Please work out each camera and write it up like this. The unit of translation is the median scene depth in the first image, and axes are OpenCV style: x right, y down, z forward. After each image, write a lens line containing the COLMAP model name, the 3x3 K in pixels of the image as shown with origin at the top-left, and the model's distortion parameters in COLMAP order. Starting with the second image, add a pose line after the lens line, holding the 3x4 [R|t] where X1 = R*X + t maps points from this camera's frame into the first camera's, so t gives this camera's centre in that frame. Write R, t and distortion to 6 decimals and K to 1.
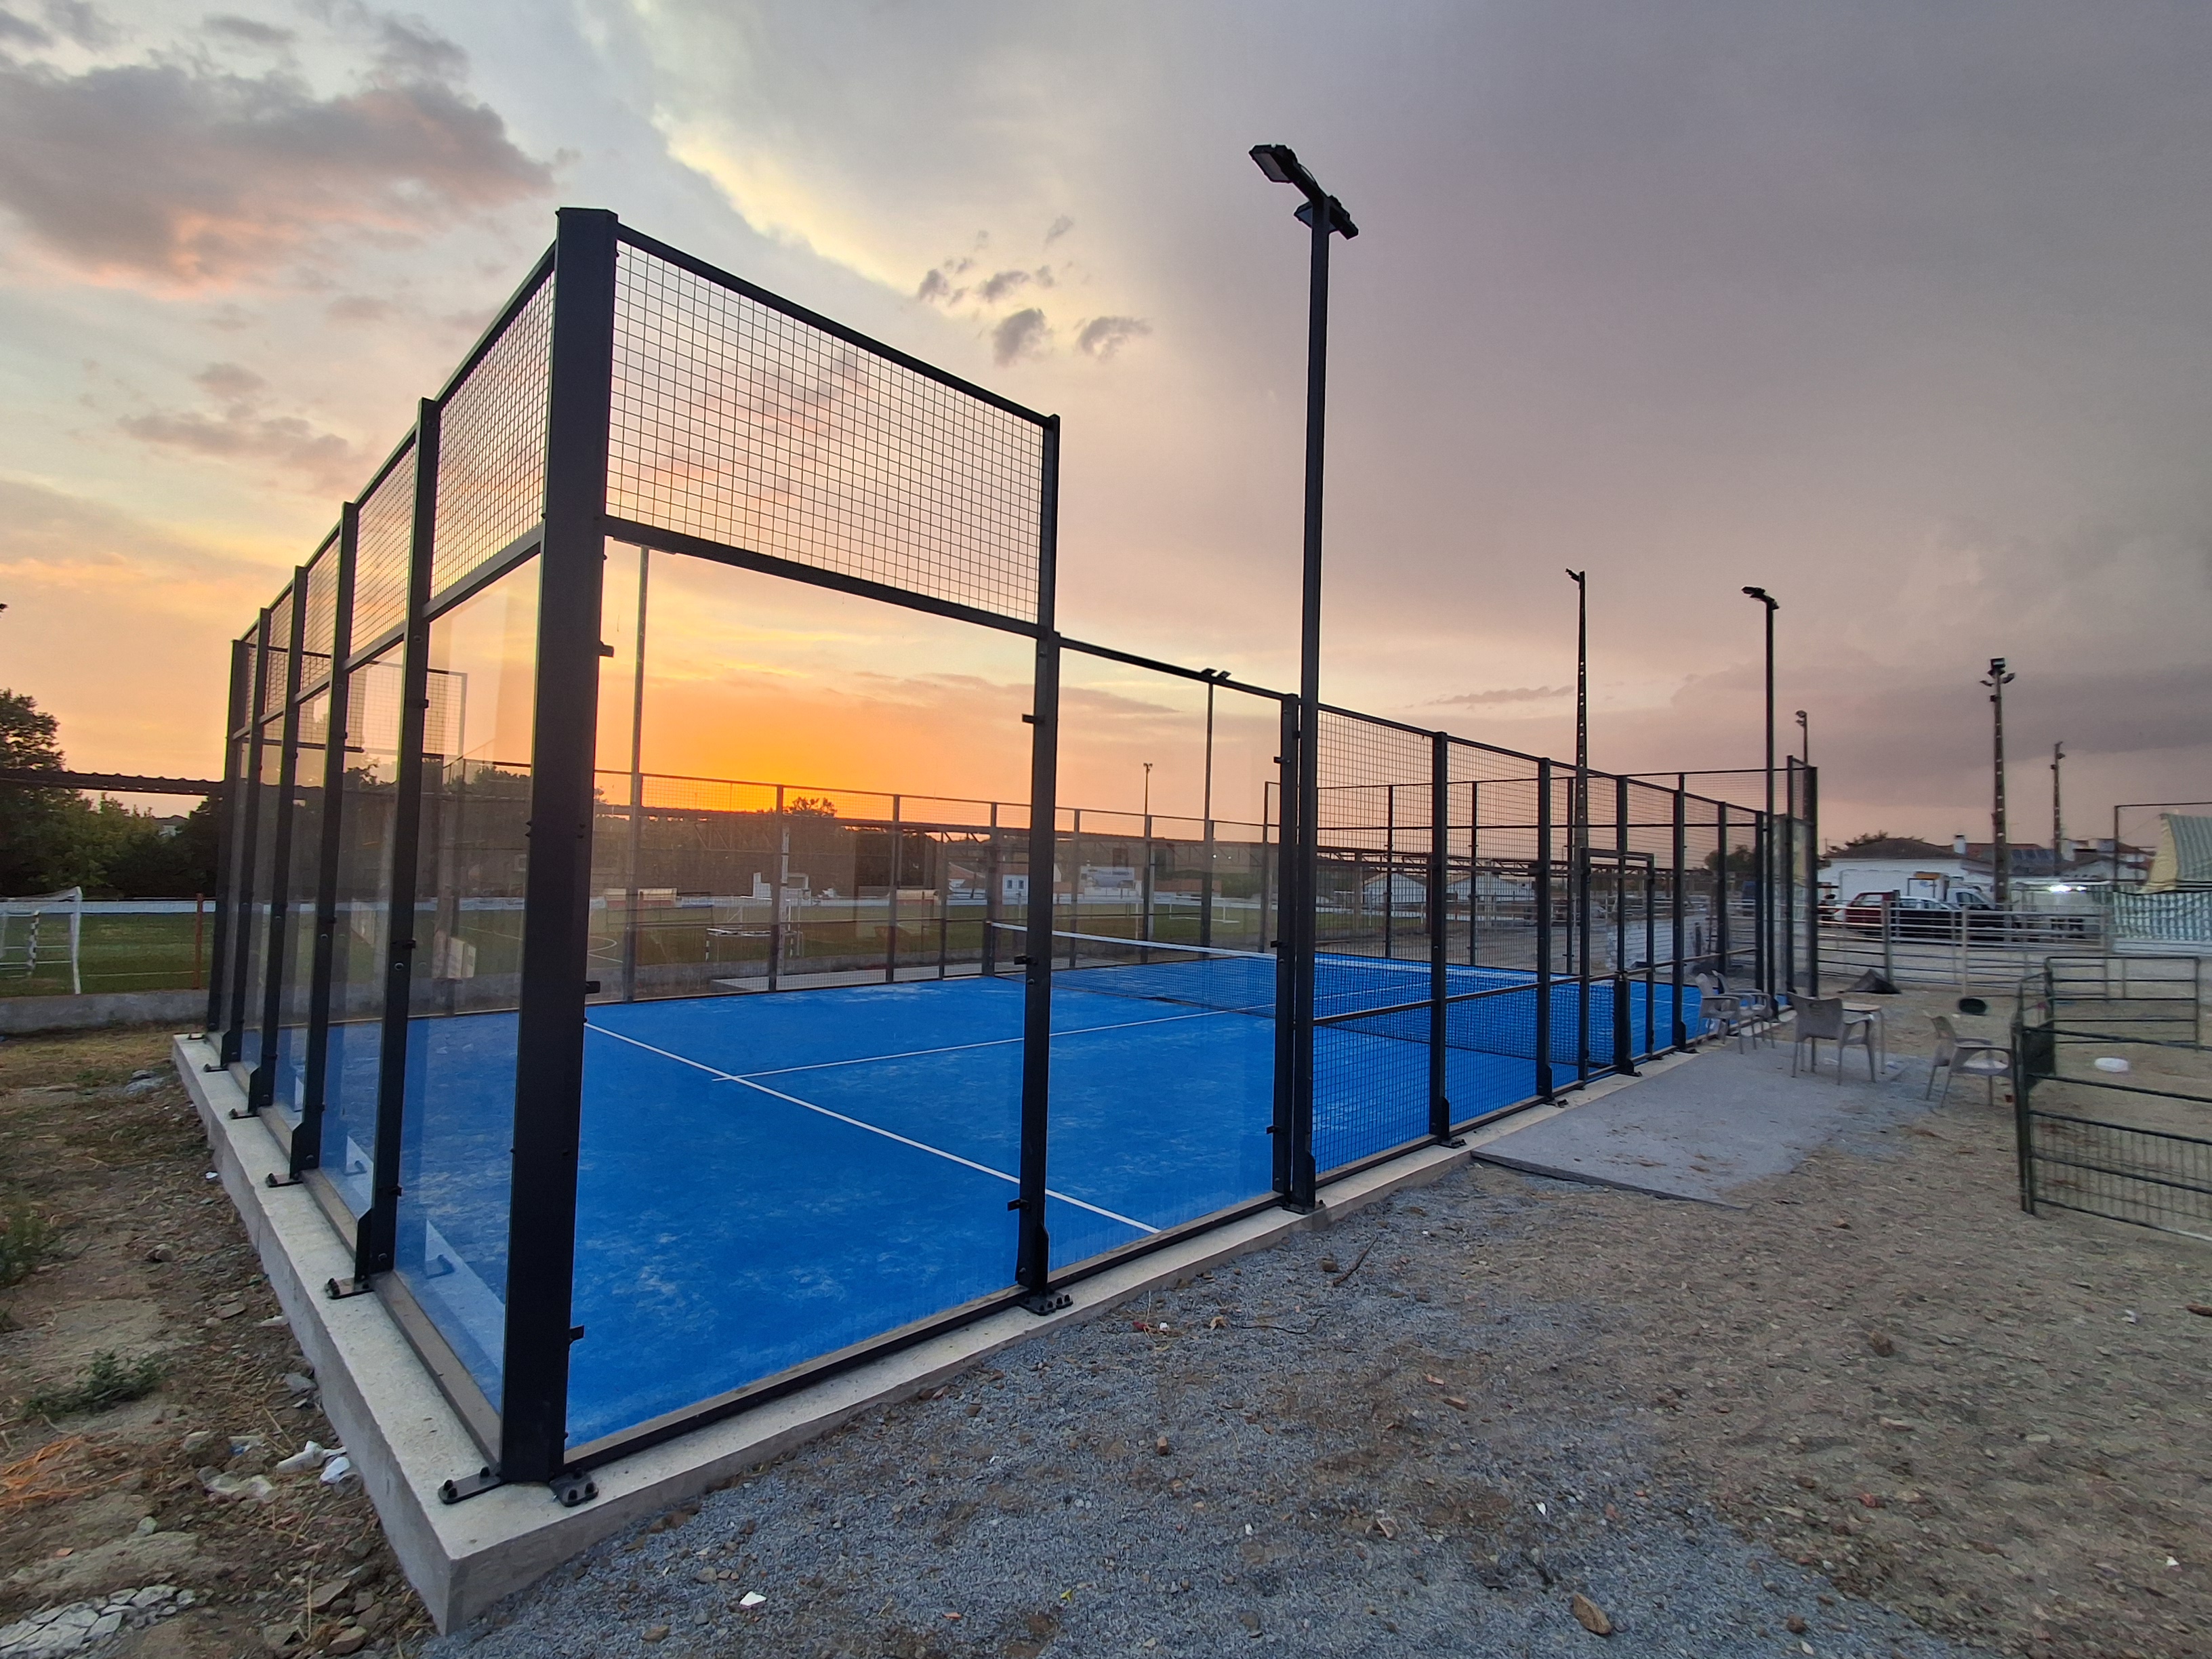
lens RADIAL K [[1025.2, 0, 1113.2], [0, 1025.2, 826.2], [0, 0, 1]] dist [0.010725, 0.000448]
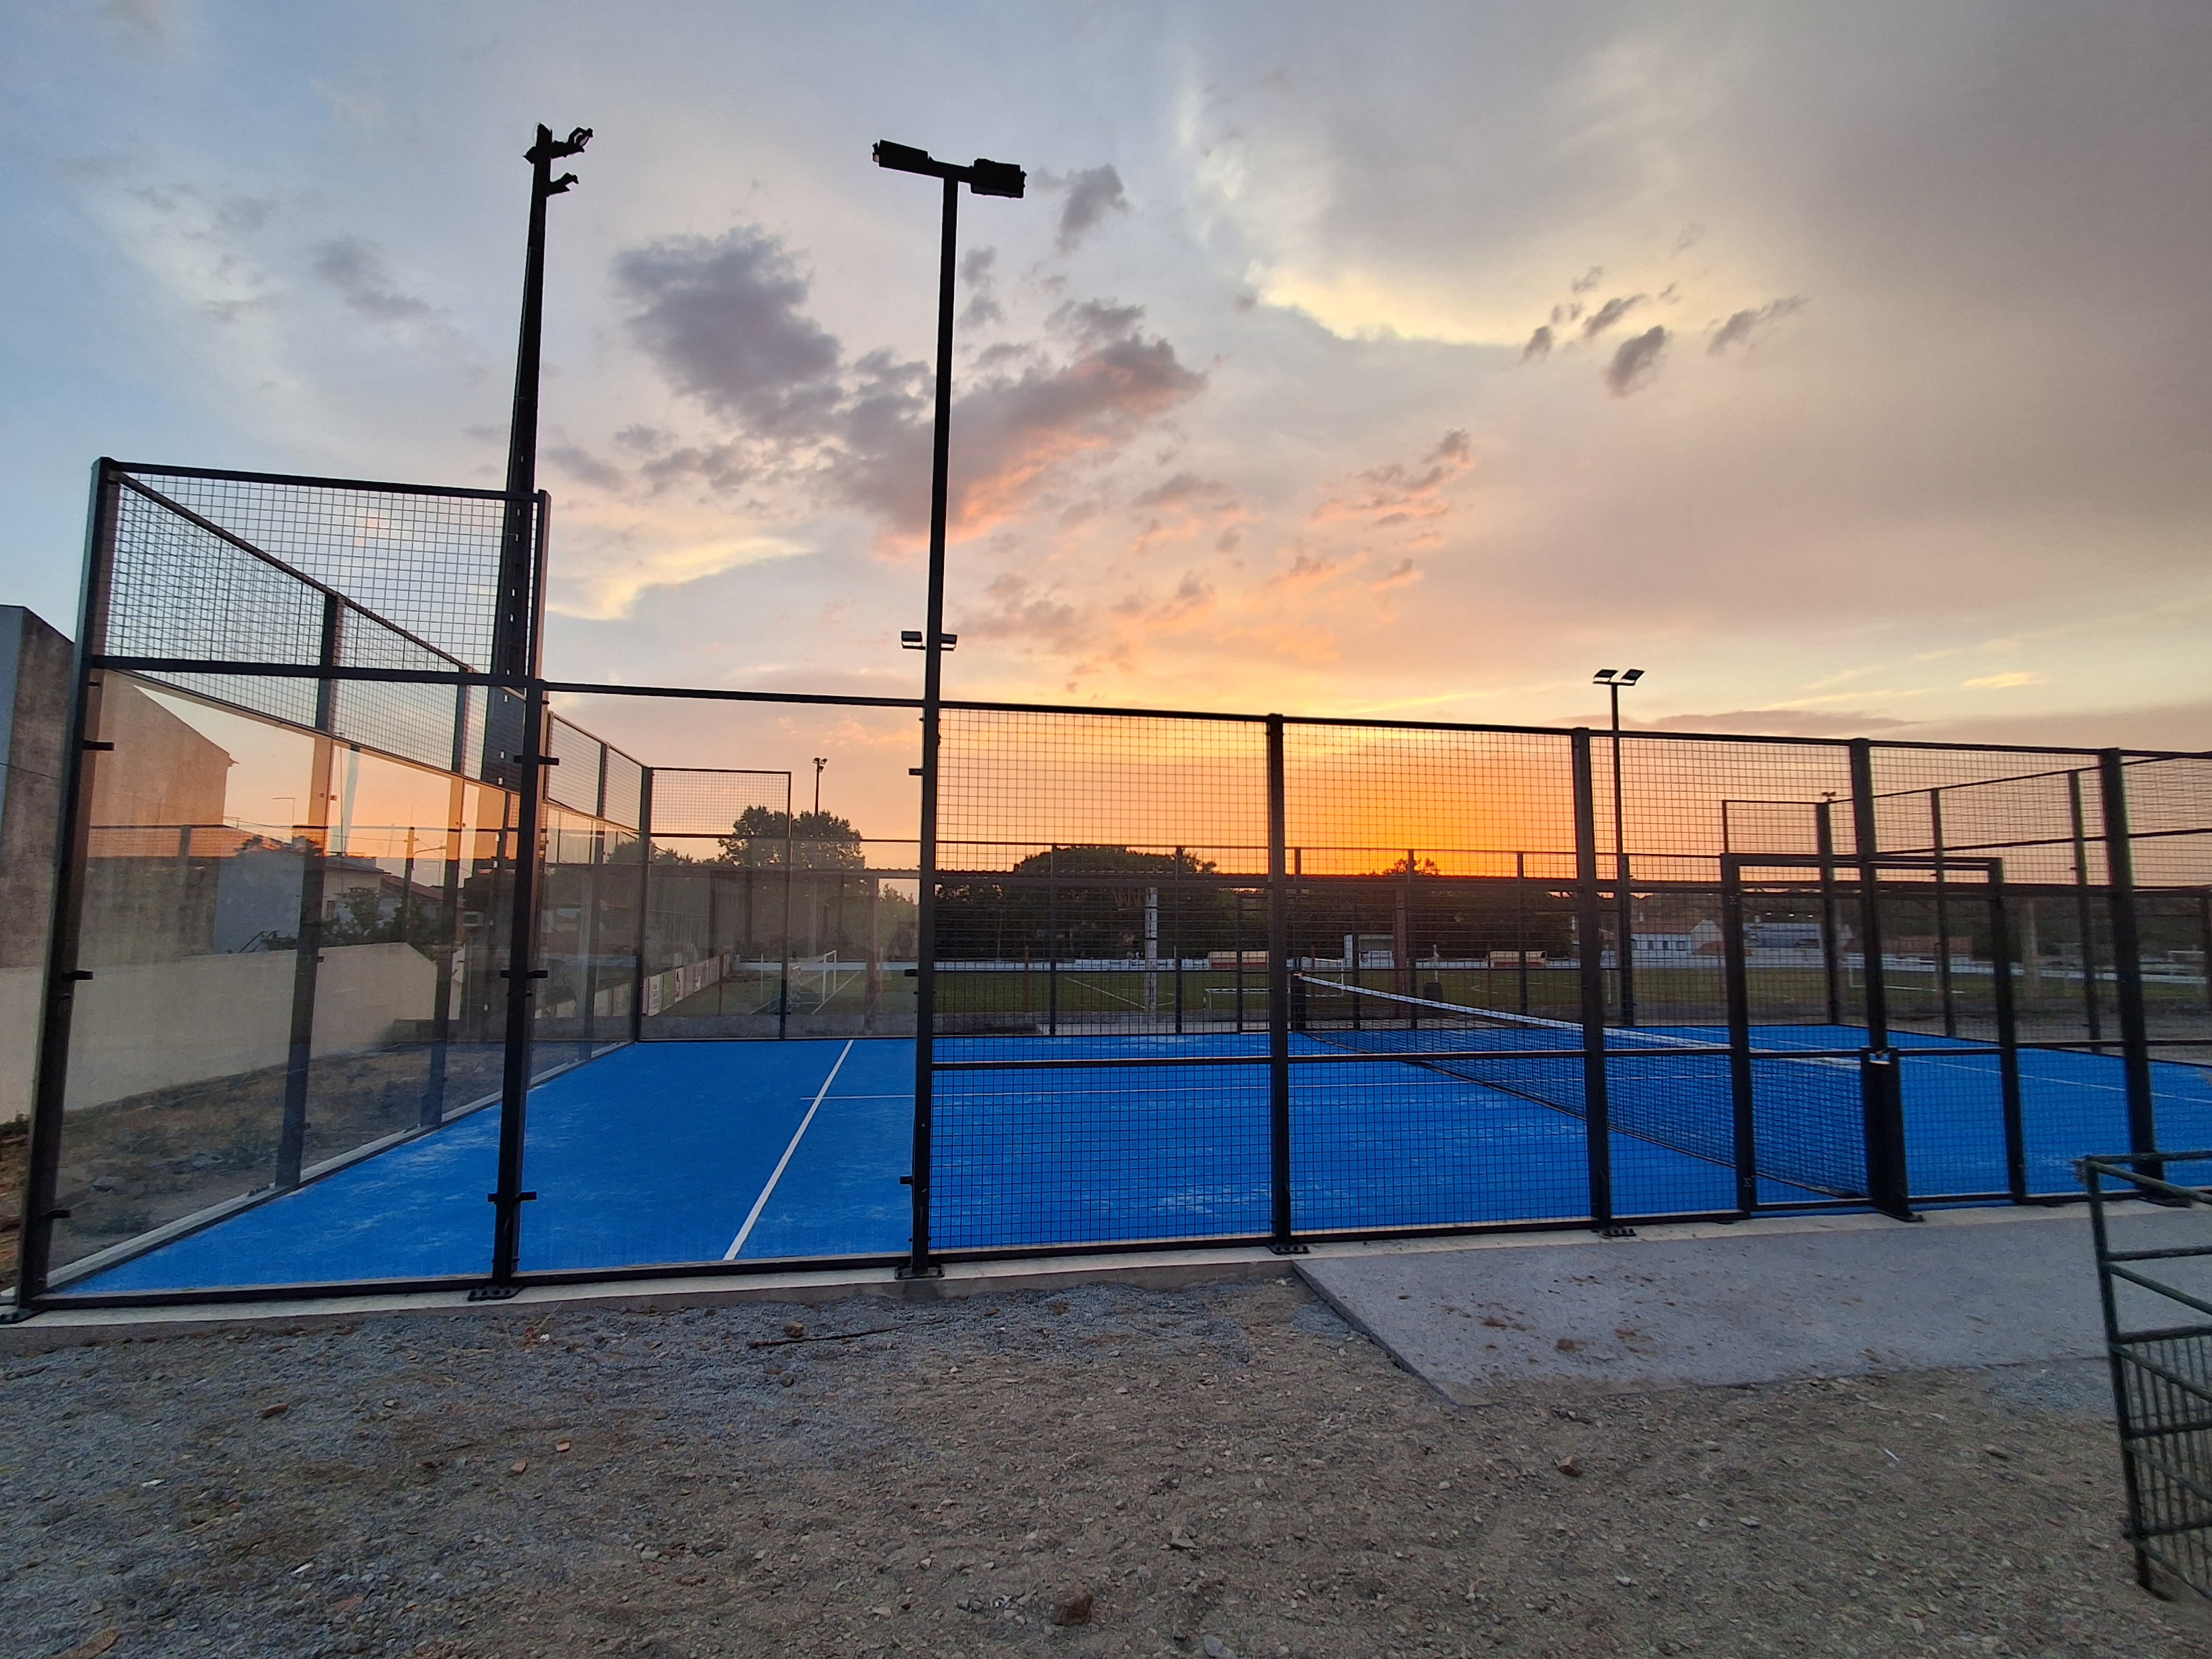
lens RADIAL K [[1022.1, 0, 1148.0], [0, 1022.1, 832.5], [0, 0, 1]] dist [0.002164, -0.000880]
pose [[0.803280, -0.077984, -0.590474, 0.834804], [0.043574, 0.996429, -0.072320, 0.056747], [0.594006, 0.032364, 0.803810, 0.361972]]
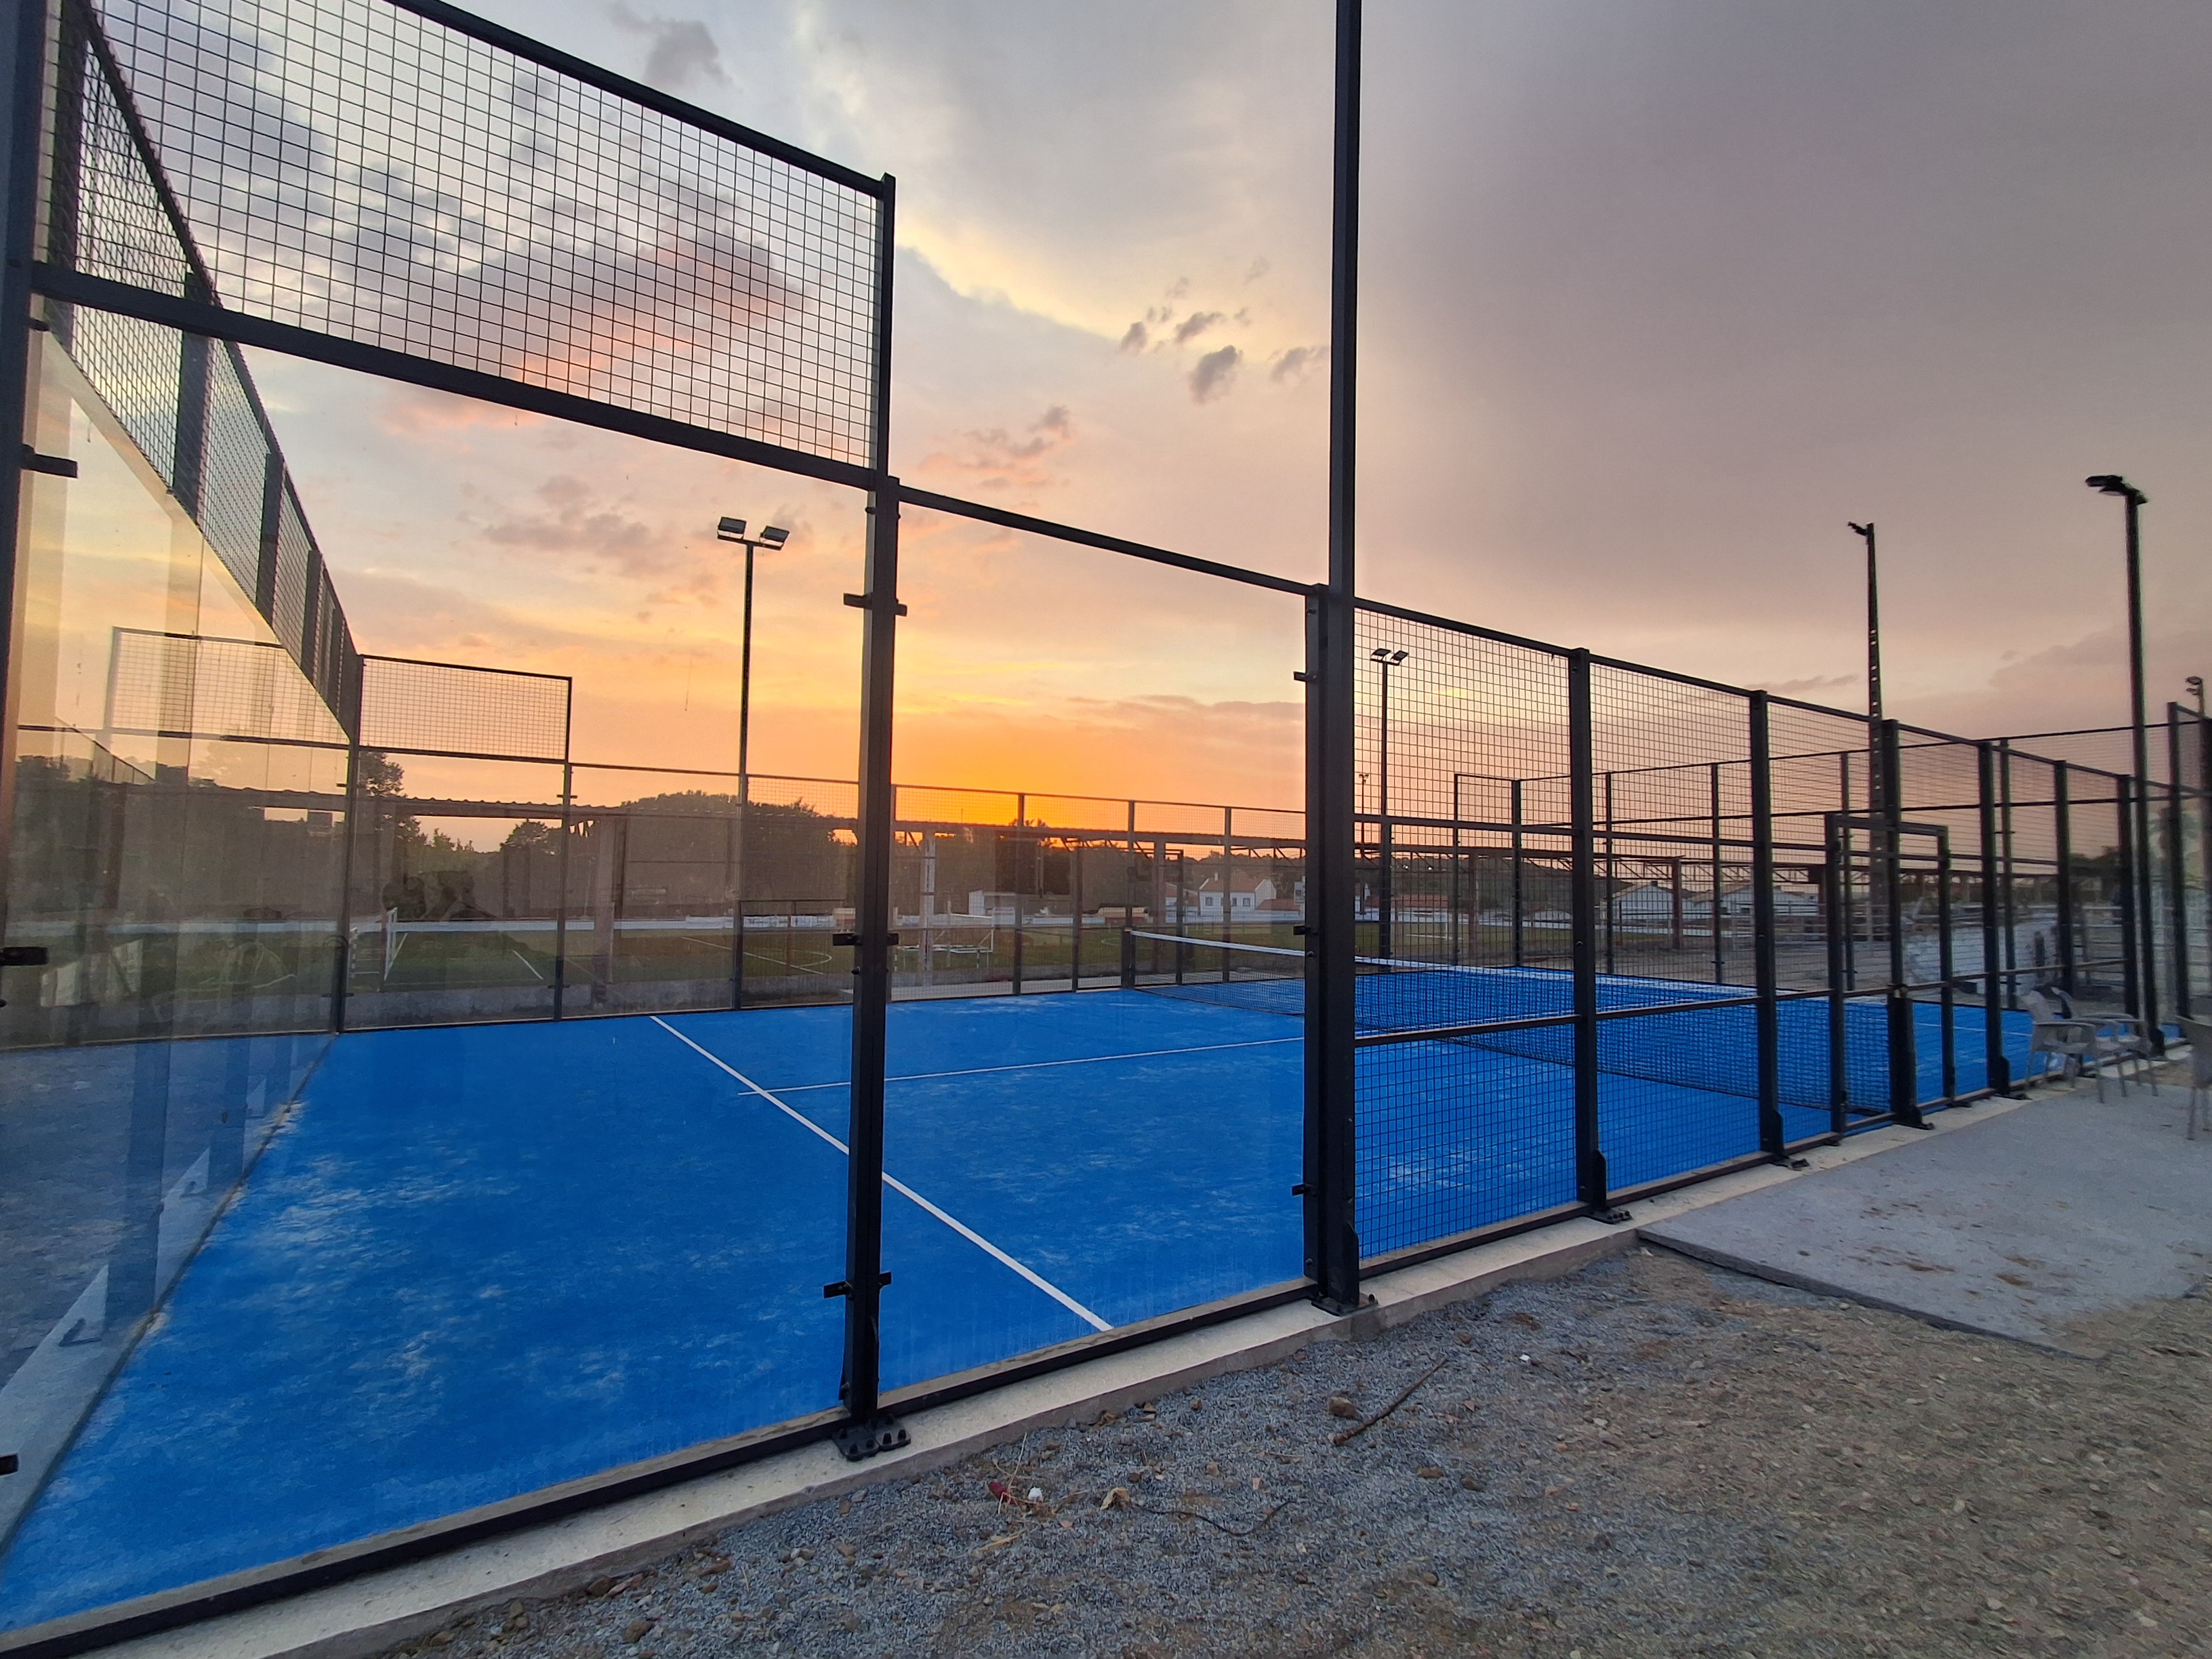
lens RADIAL K [[1006.4, 0, 1103.1], [0, 1006.4, 841.2], [0, 0, 1]] dist [0.004022, 0.000127]
pose [[0.971893, -0.026004, -0.233983, 0.180155], [0.024451, 0.999656, -0.009537, 0.049369], [0.234150, 0.003547, 0.972194, 0.261312]]
